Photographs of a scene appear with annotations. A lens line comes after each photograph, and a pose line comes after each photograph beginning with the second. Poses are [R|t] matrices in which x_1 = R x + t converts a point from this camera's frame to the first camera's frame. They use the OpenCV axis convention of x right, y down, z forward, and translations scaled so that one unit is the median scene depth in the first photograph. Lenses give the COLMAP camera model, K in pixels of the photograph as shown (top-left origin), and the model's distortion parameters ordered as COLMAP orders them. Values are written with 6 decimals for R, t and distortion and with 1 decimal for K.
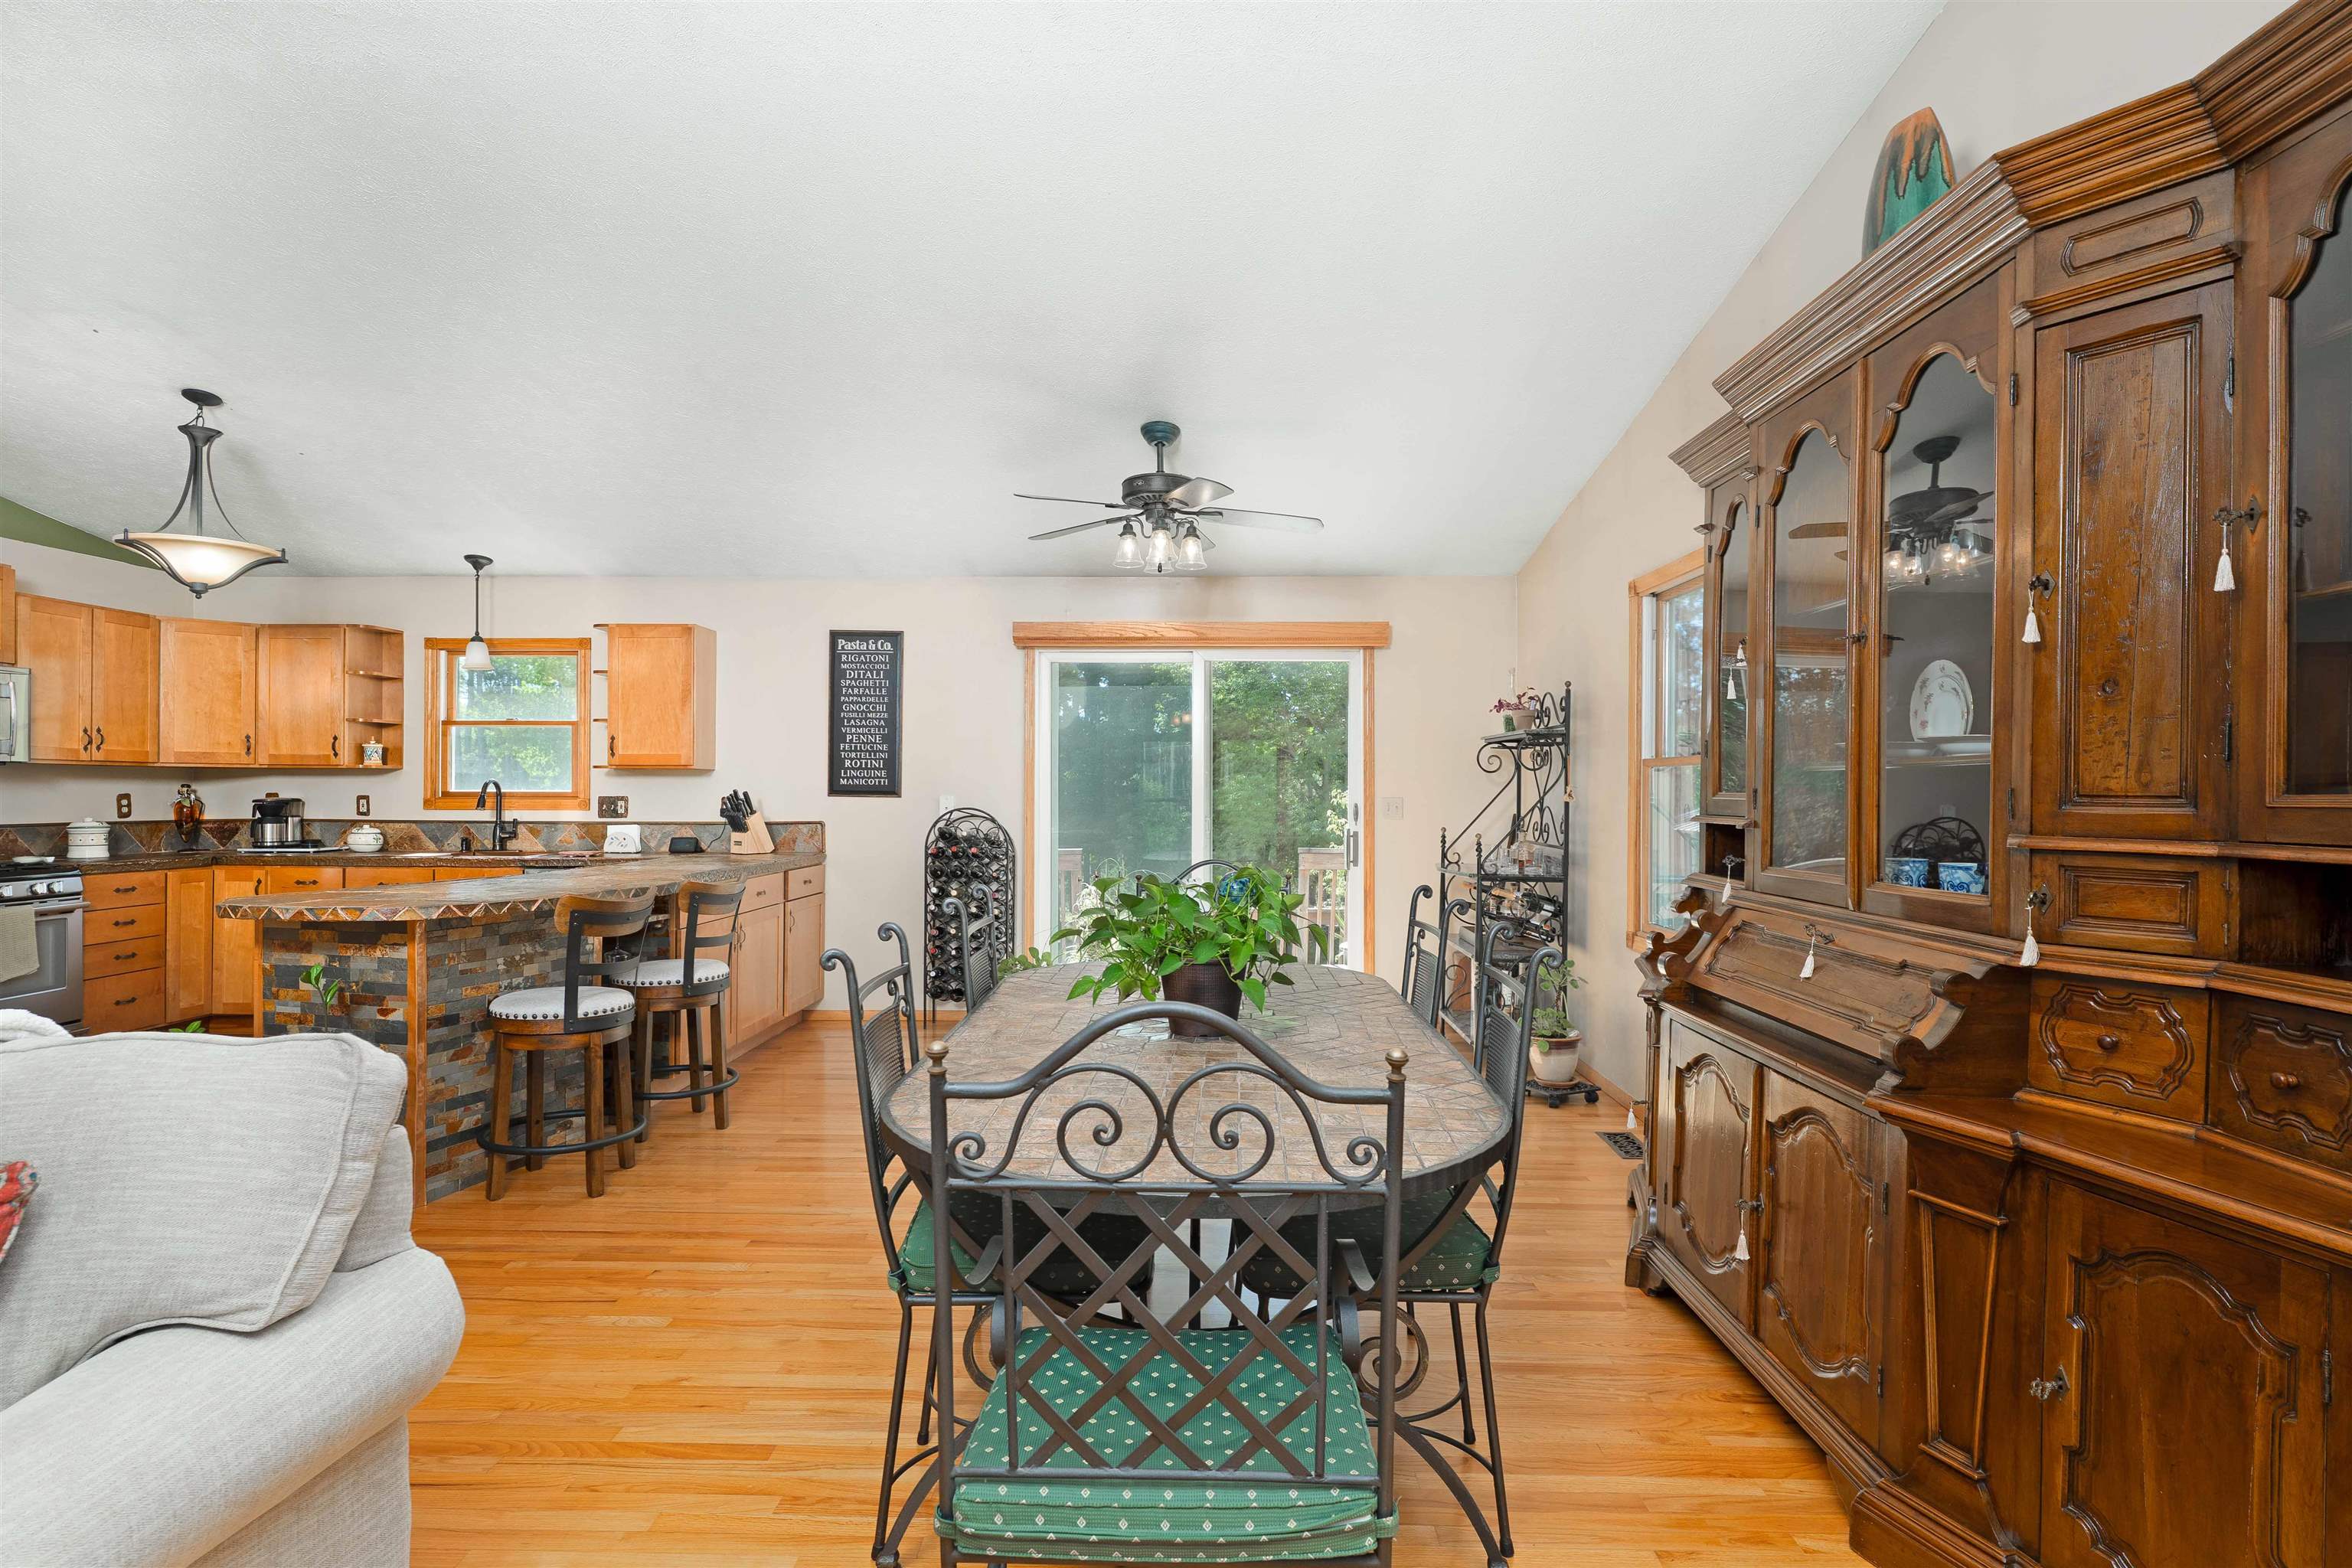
lens RADIAL K [[1239.9, 0, 1177.8], [0, 1239.9, 790.8], [0, 0, 1]] dist [0.002019, 0.000100]
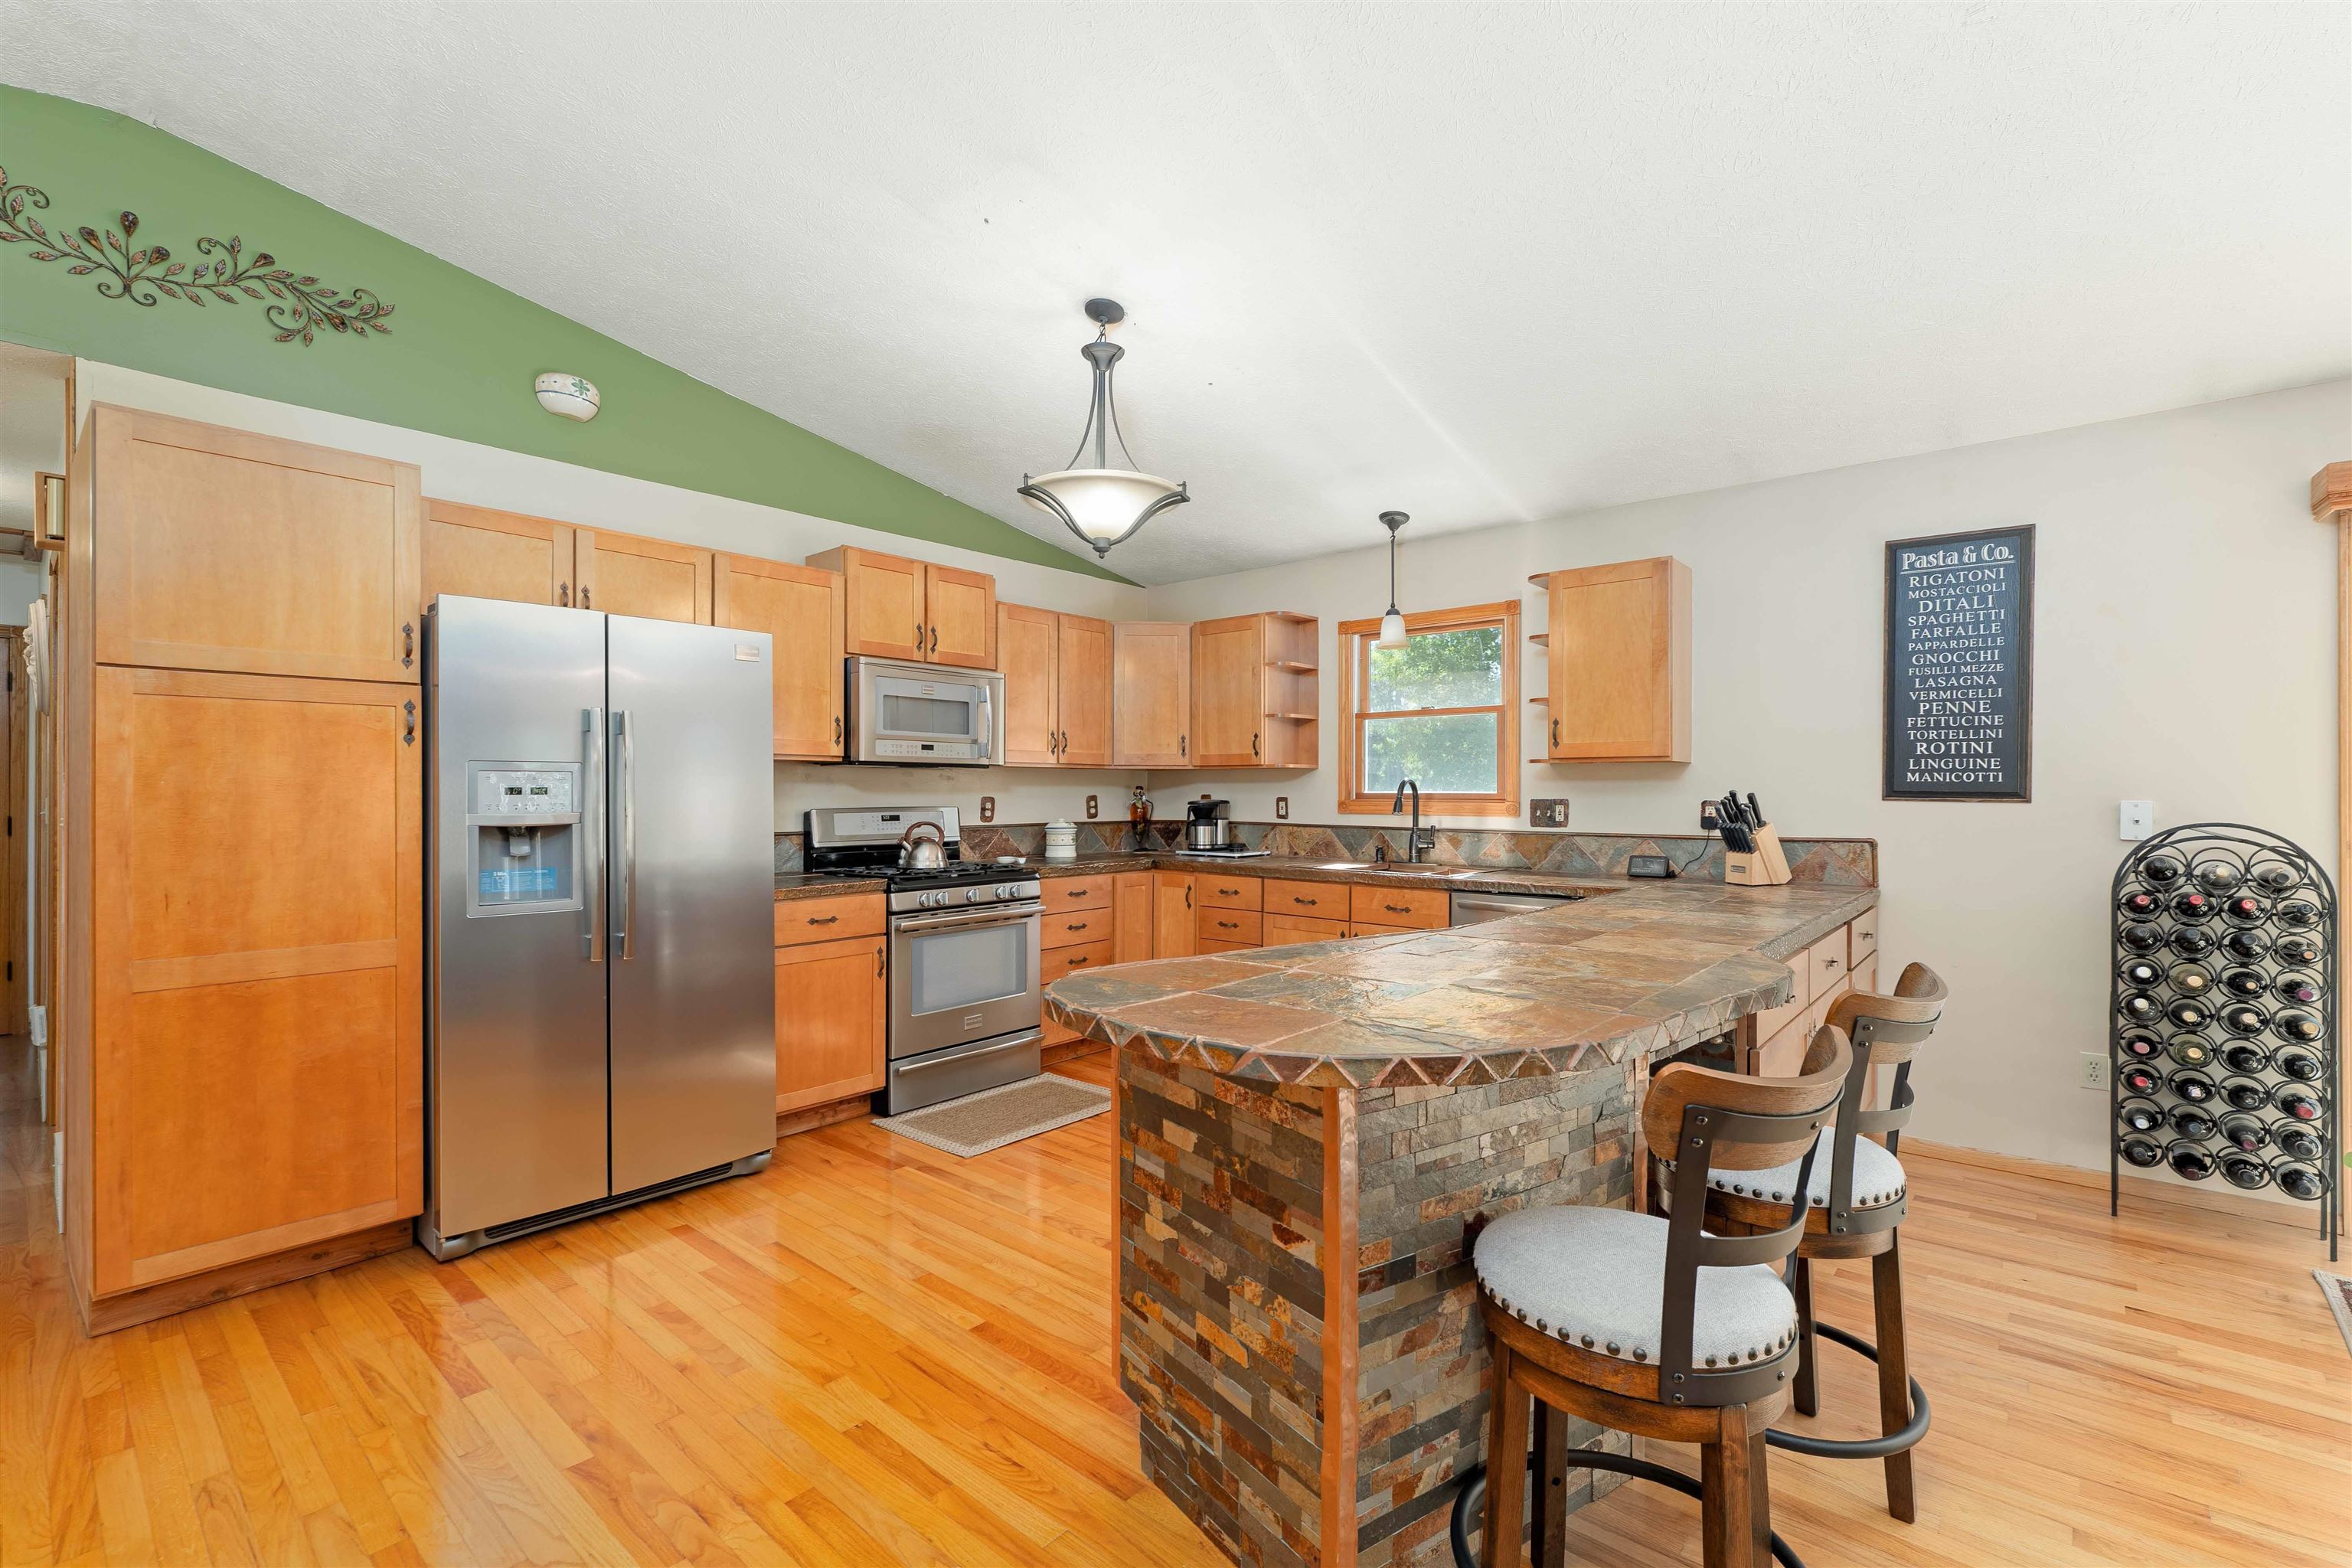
lens RADIAL K [[1026.0, 0, 1163.4], [0, 1026.0, 782.3], [0, 0, 1]] dist [0.001943, -0.000192]
pose [[0.758255, -0.007799, -0.651911, -0.225307], [0.002655, 0.999957, -0.008875, -0.001072], [0.651953, 0.004999, 0.758243, 0.363405]]
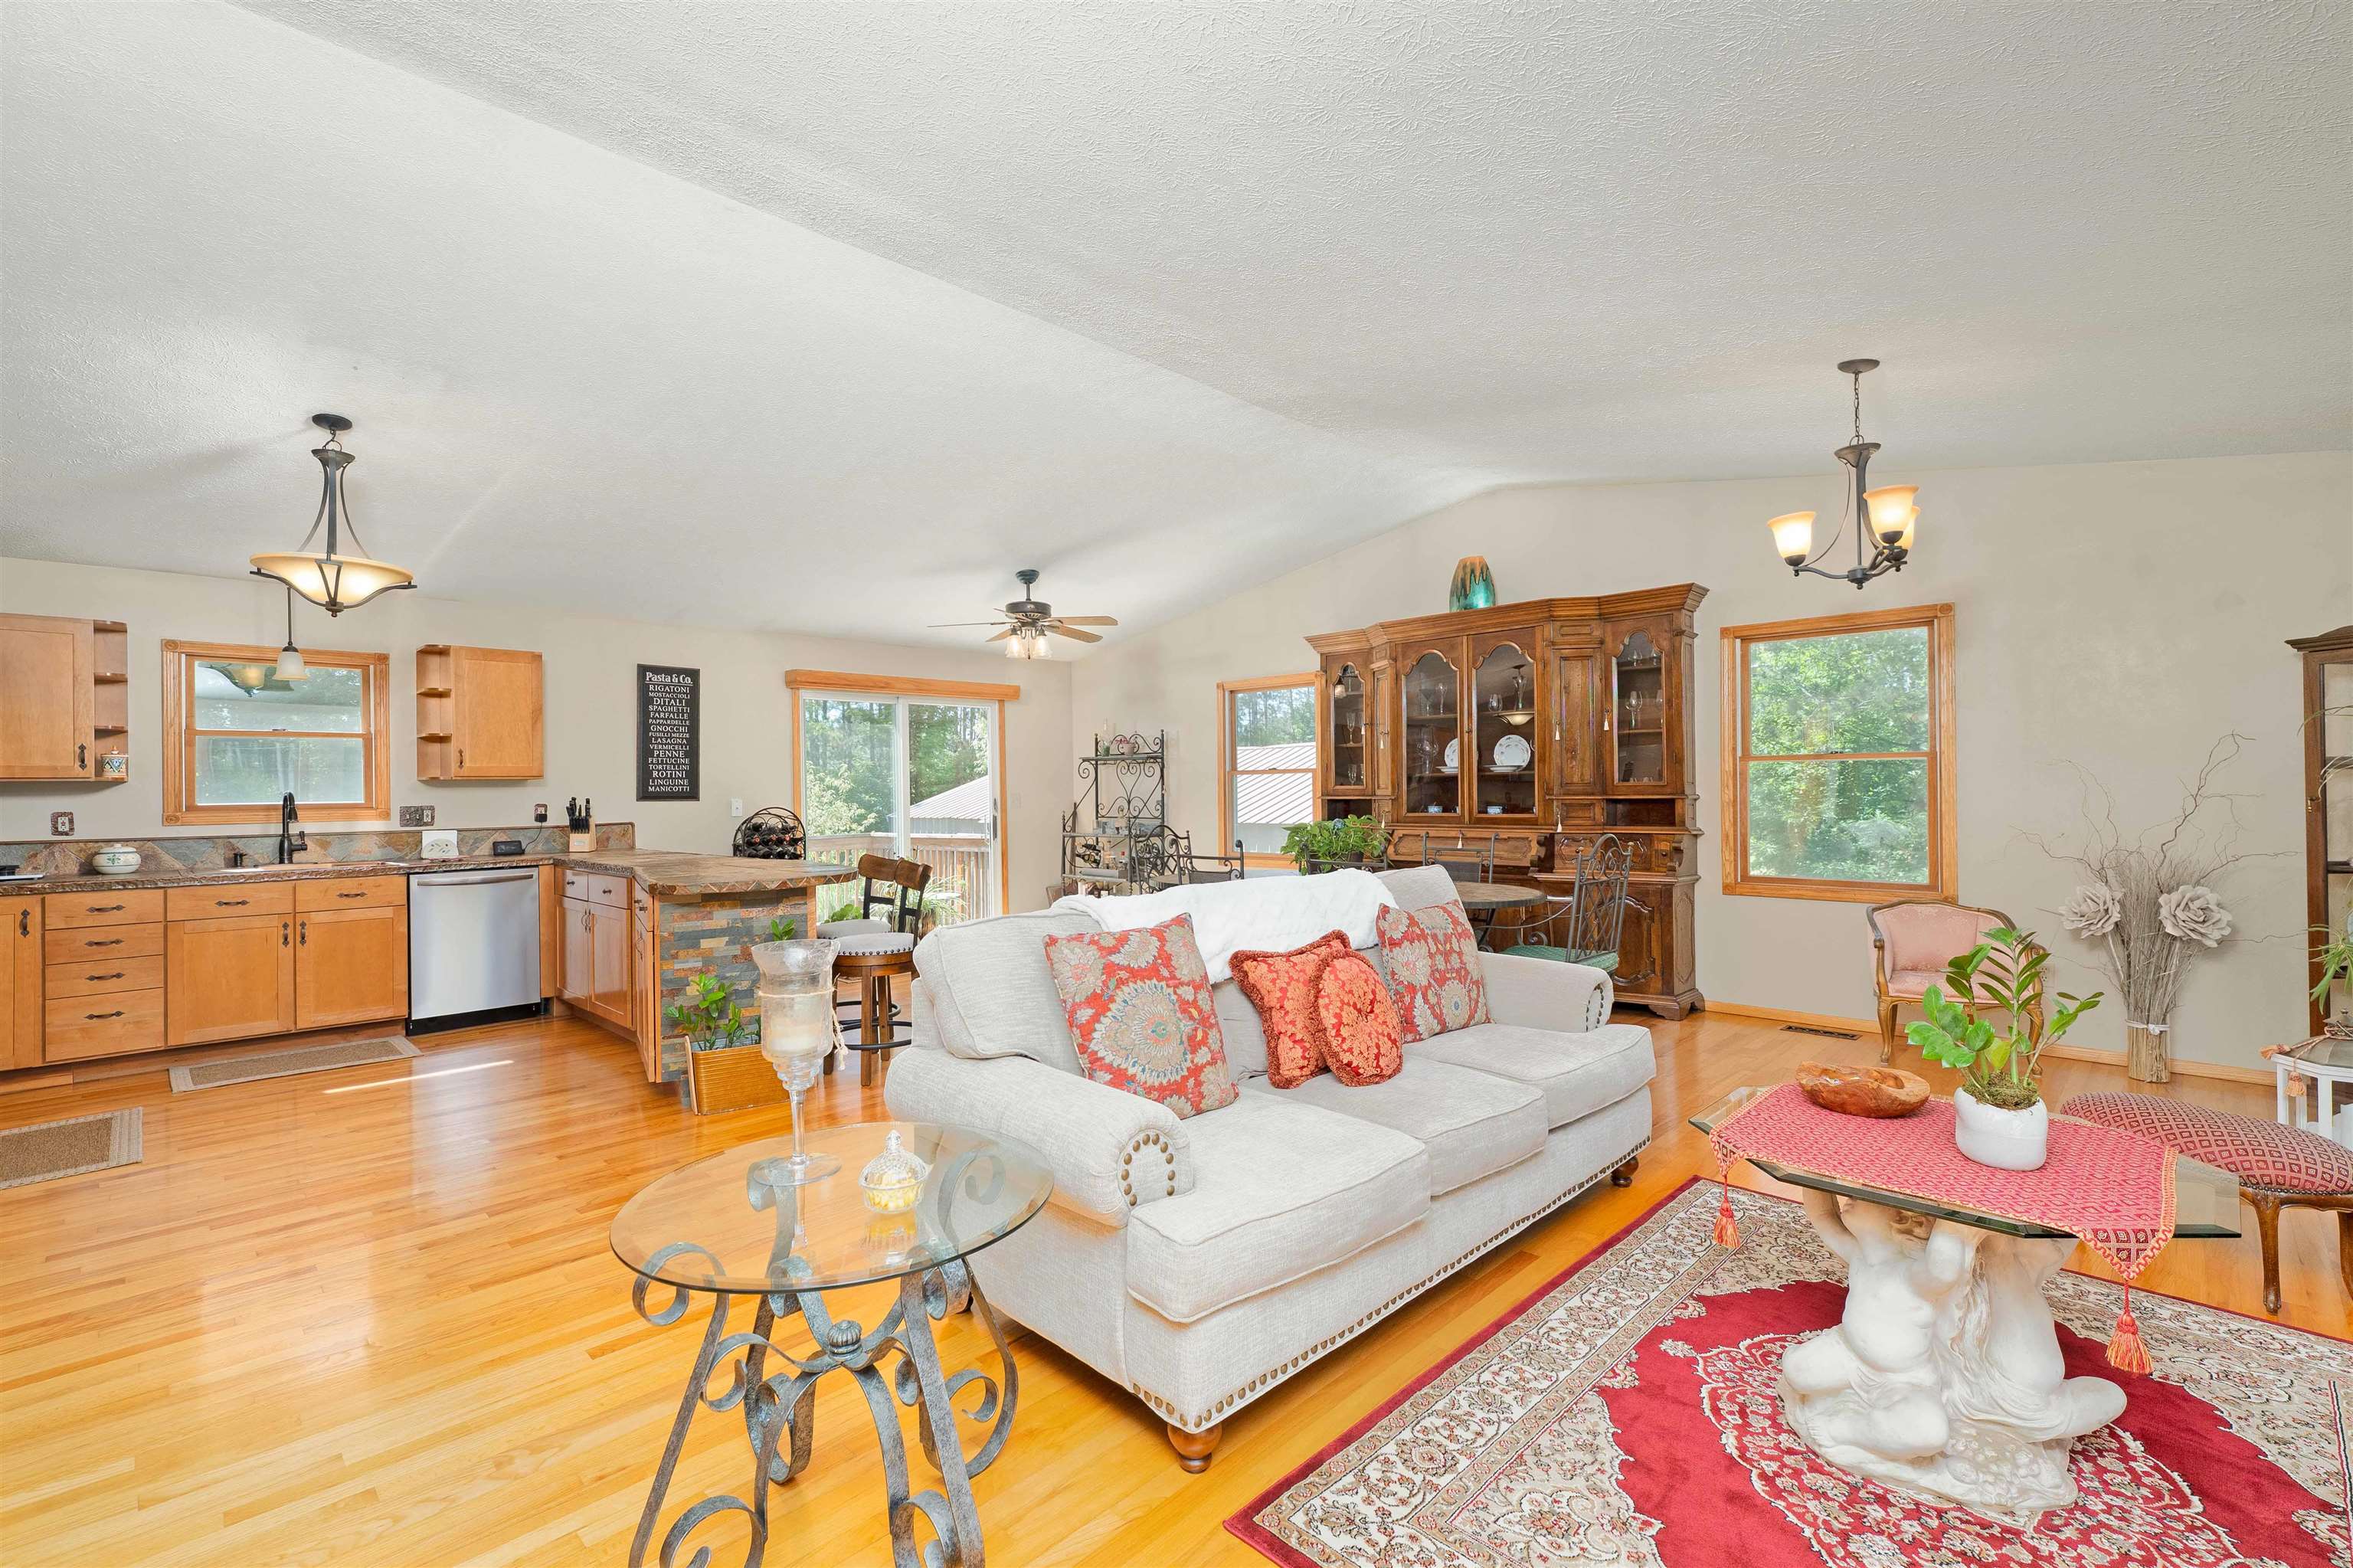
lens RADIAL K [[983.1, 0, 1175.6], [0, 983.1, 782.9], [0, 0, 1]] dist [-0.000393, -0.000026]
pose [[0.691305, -0.009997, 0.722494, -0.631486], [0.017703, 0.999838, -0.003104, -0.001058], [-0.722346, 0.014936, 0.691370, -0.043920]]
